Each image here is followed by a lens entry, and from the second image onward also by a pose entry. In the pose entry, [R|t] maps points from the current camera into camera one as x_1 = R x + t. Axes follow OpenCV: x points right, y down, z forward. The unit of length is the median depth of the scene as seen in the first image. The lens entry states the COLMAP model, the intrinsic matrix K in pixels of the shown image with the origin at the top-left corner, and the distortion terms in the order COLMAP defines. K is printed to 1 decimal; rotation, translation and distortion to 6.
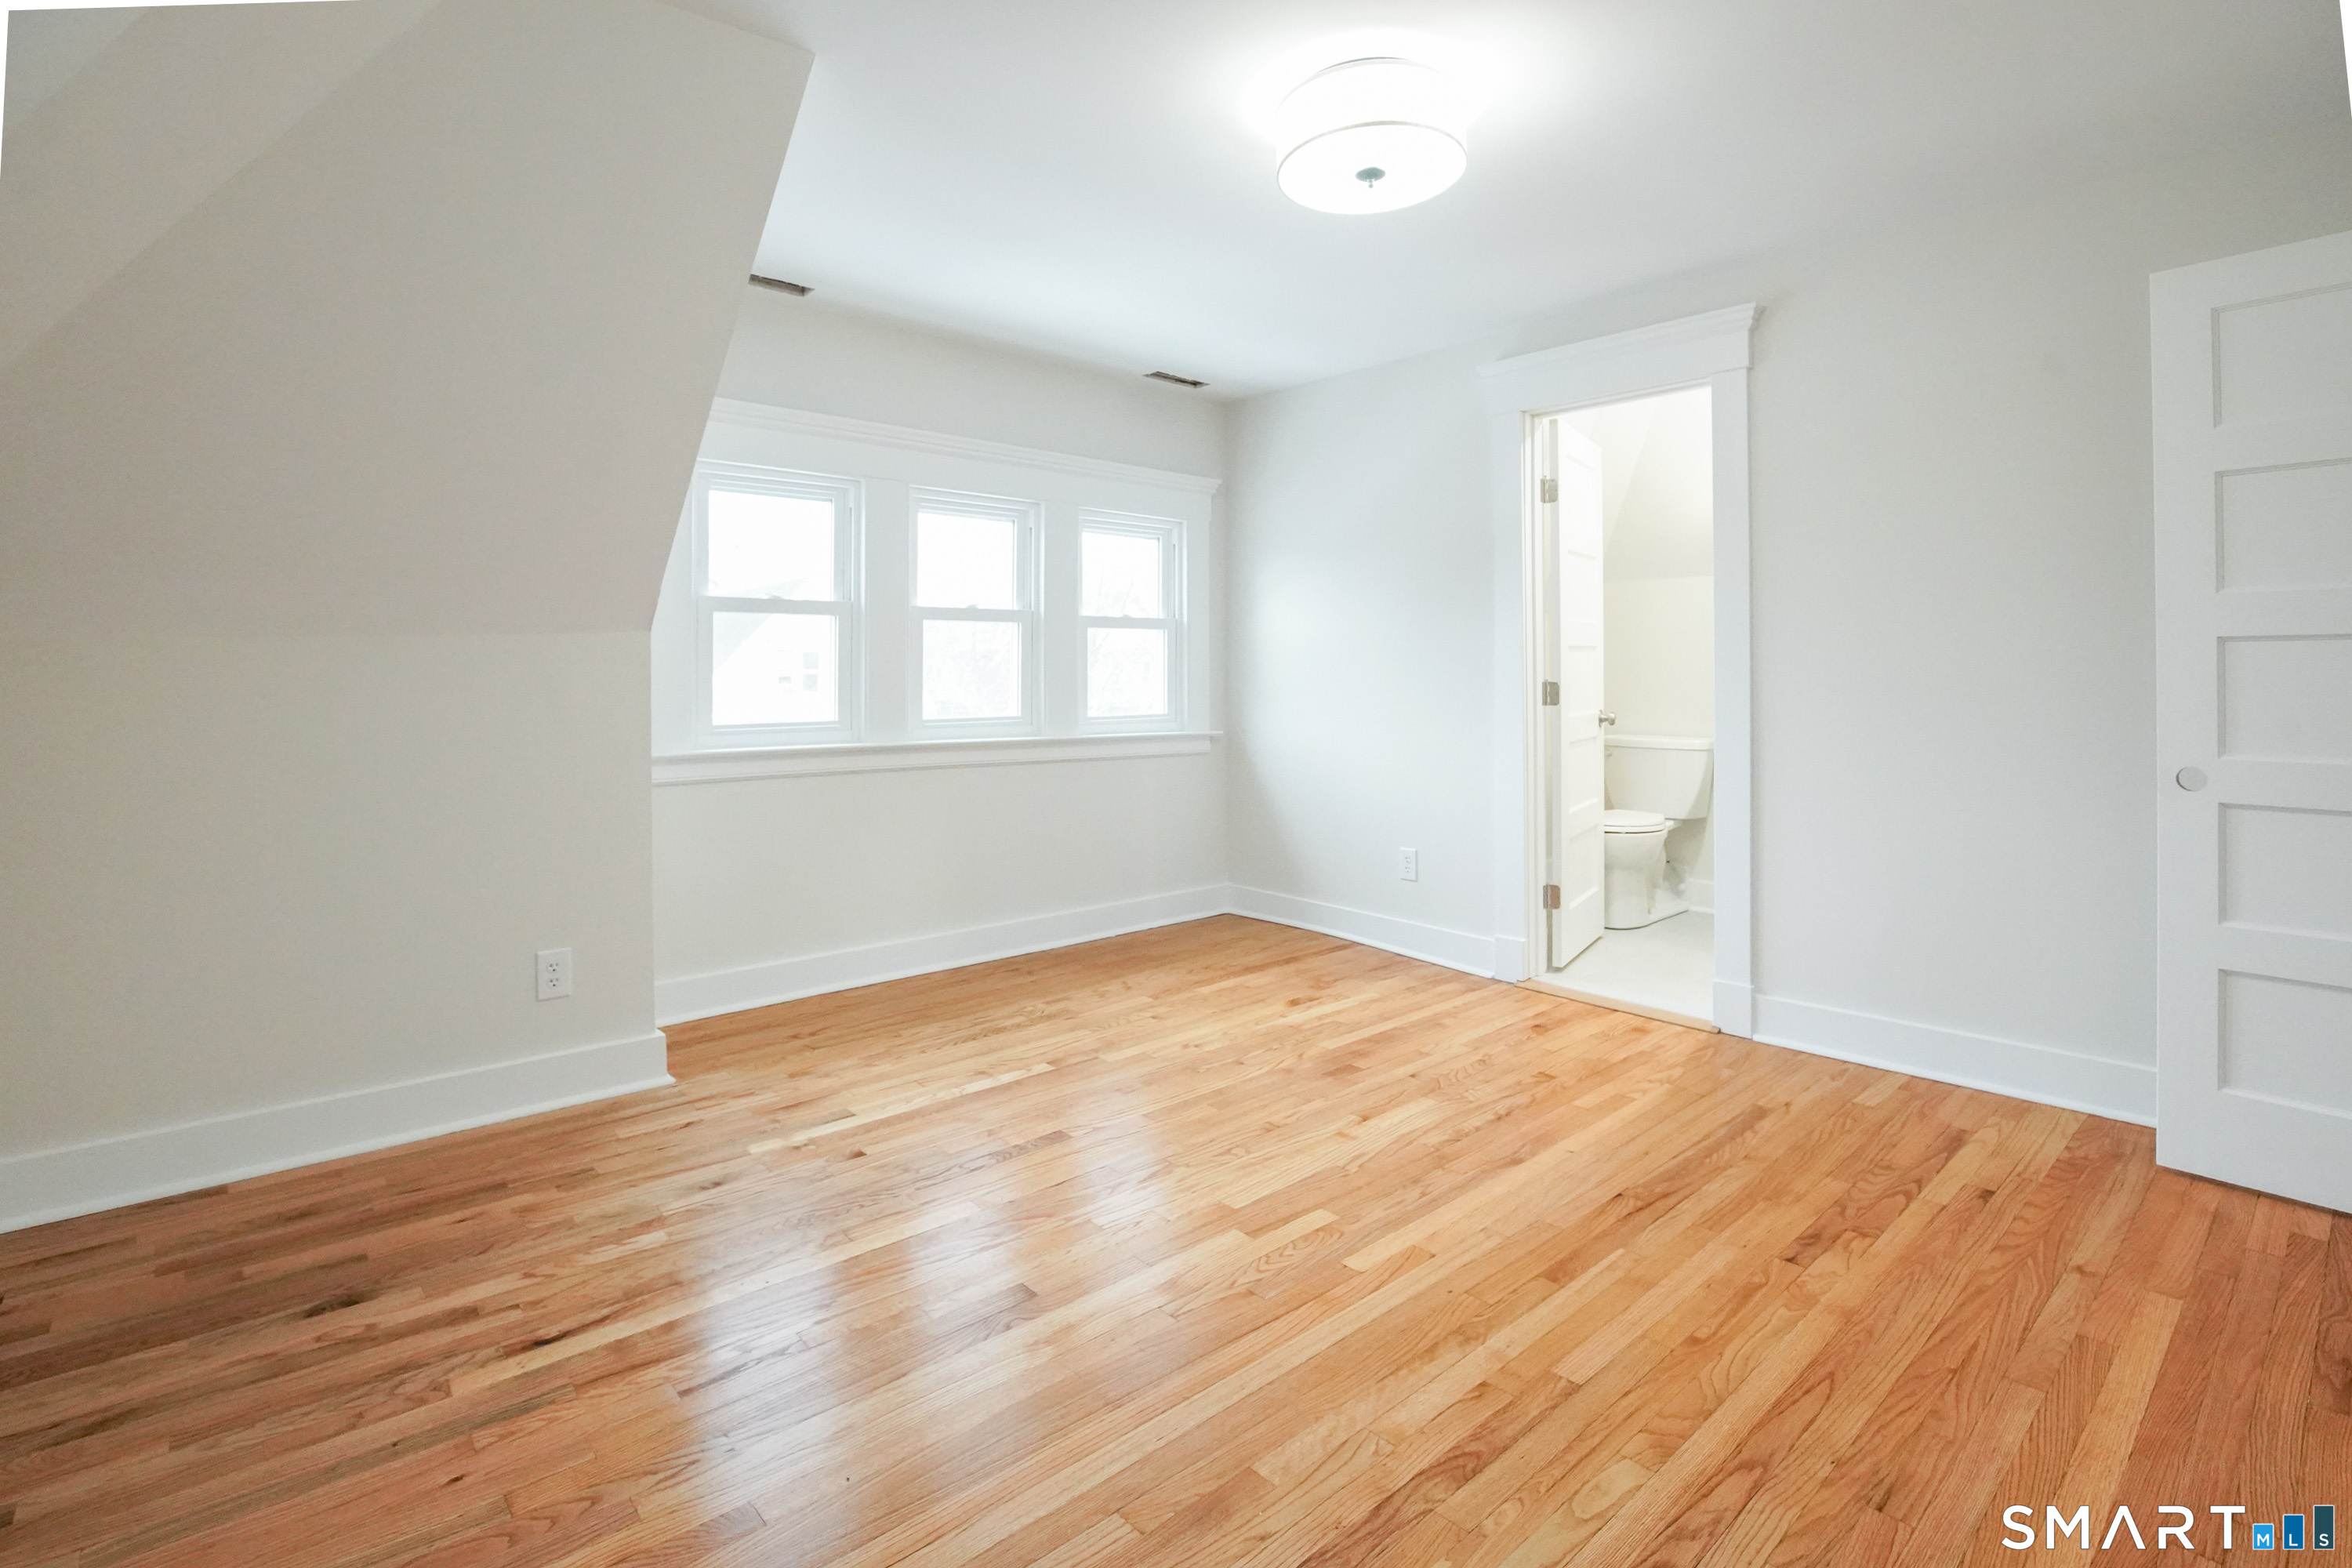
lens RADIAL K [[1135.9, 0, 1161.9], [0, 1135.9, 677.3], [0, 0, 1]] dist [-0.028825, 0.001318]
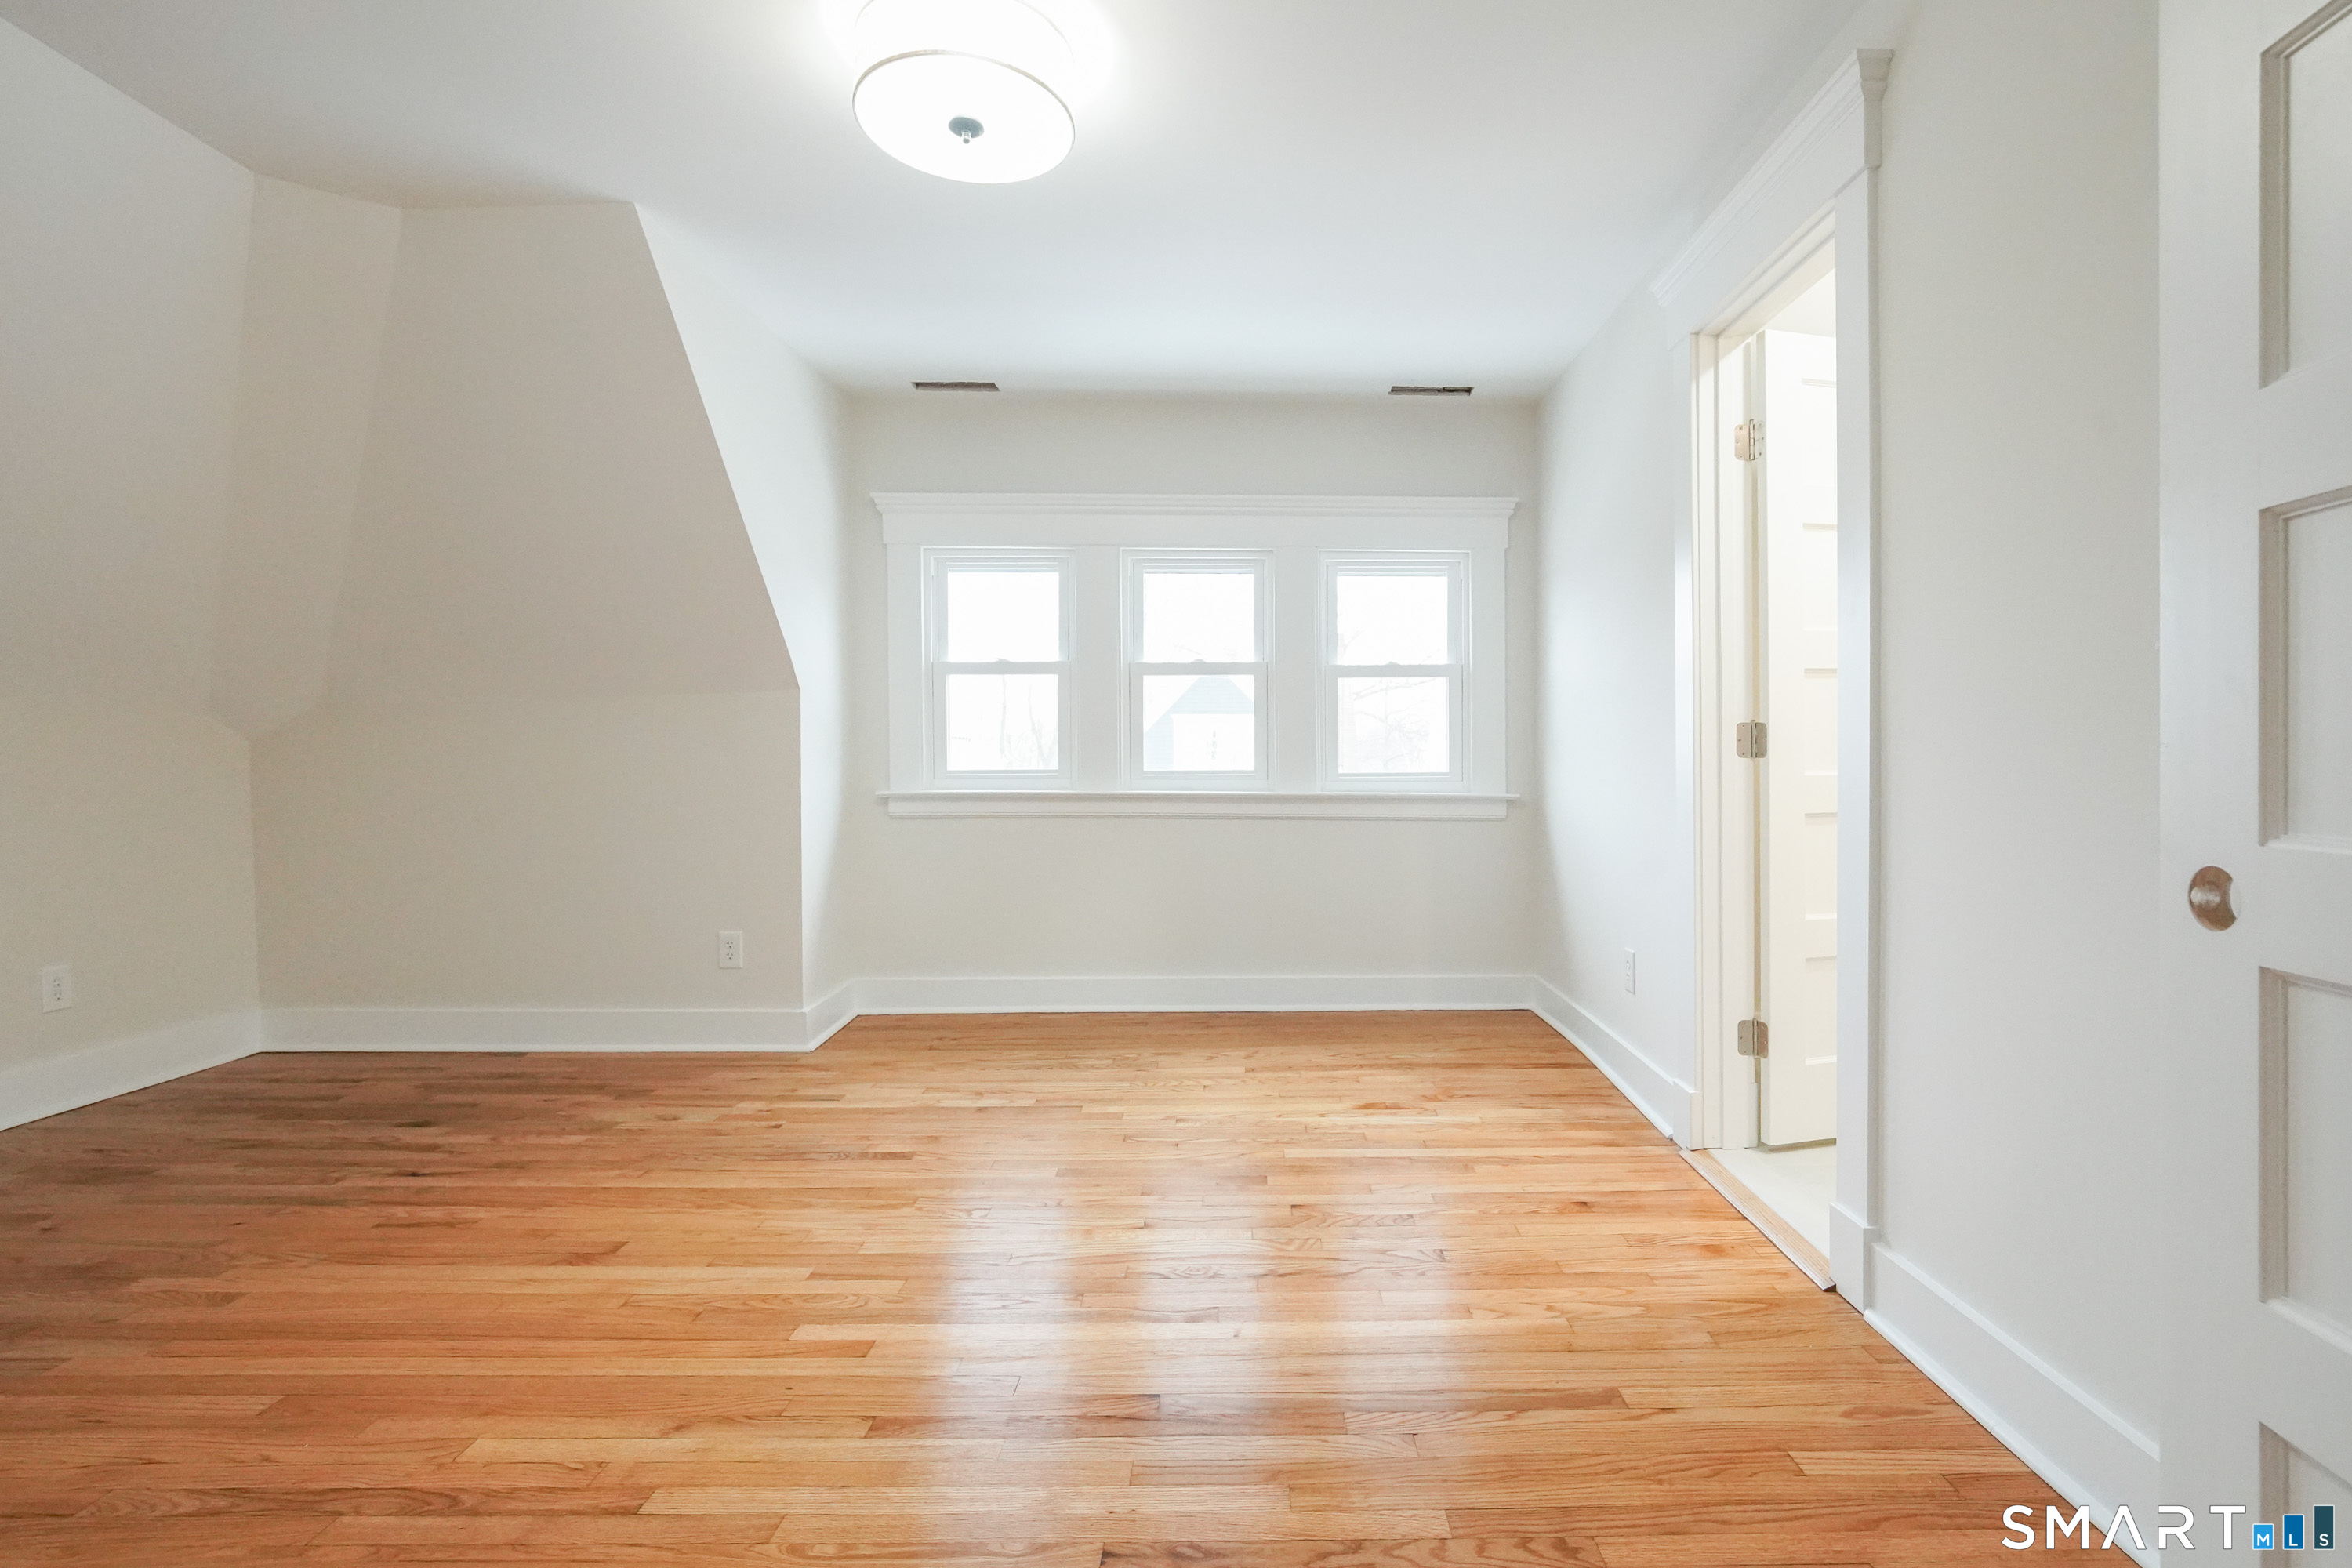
lens RADIAL K [[1097.8, 0, 1172.6], [0, 1097.8, 763.3], [0, 0, 1]] dist [-0.014324, 0.000201]
pose [[0.751760, 0.006588, -0.659404, 0.615990], [-0.002493, 0.999971, 0.007149, 0.029977], [0.659432, -0.003730, 0.751755, 0.330971]]
